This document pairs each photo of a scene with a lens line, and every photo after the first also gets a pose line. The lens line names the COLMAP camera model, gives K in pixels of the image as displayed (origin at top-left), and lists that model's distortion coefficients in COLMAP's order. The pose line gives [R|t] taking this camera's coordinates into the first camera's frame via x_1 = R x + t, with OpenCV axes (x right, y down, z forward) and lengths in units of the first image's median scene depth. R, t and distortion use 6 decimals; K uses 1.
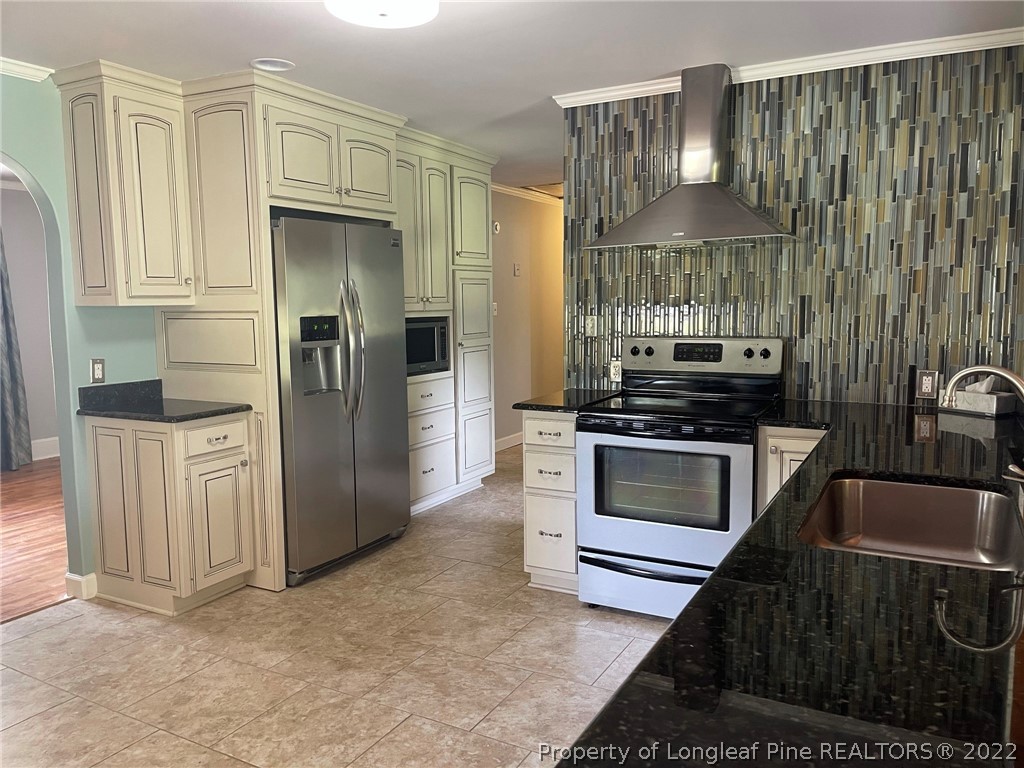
lens RADIAL K [[777.9, 0, 506.9], [0, 777.9, 386.4], [0, 0, 1]] dist [0.052884, -0.063877]
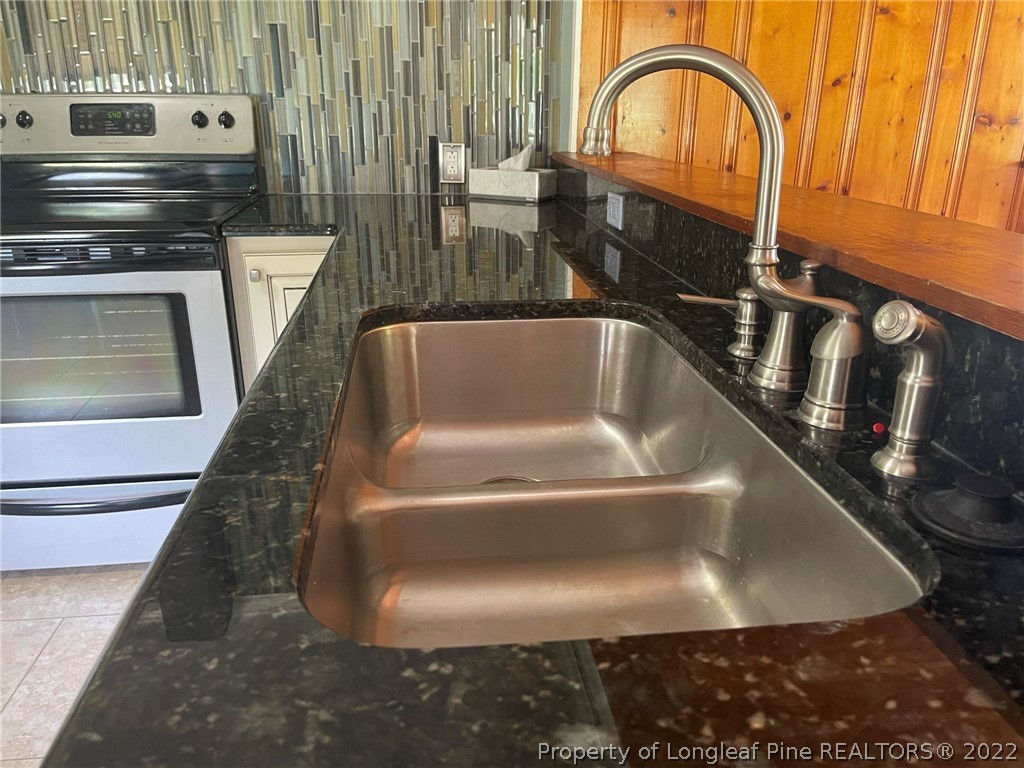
lens RADIAL K [[777.9, 0, 513.0], [0, 777.9, 386.1], [0, 0, 1]] dist [0.052884, -0.063877]
pose [[0.810930, -0.182194, 0.556056, 0.129030], [0.049089, 0.968122, 0.245620, 0.021574], [-0.583081, -0.171884, 0.794023, 0.333060]]
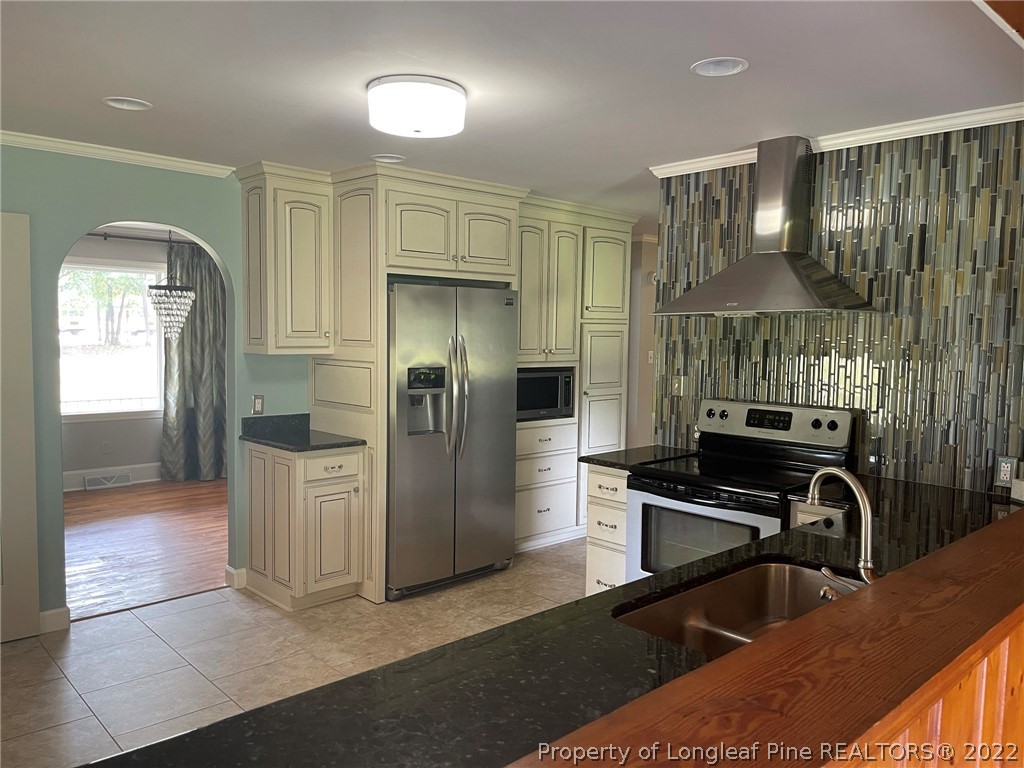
lens RADIAL K [[777.9, 0, 512.4], [0, 777.9, 387.7], [0, 0, 1]] dist [0.052884, -0.063877]
pose [[0.949126, 0.048818, -0.311088, 0.255929], [-0.060647, 0.997753, -0.028462, -0.037540], [0.309000, 0.045880, 0.949955, -0.052761]]
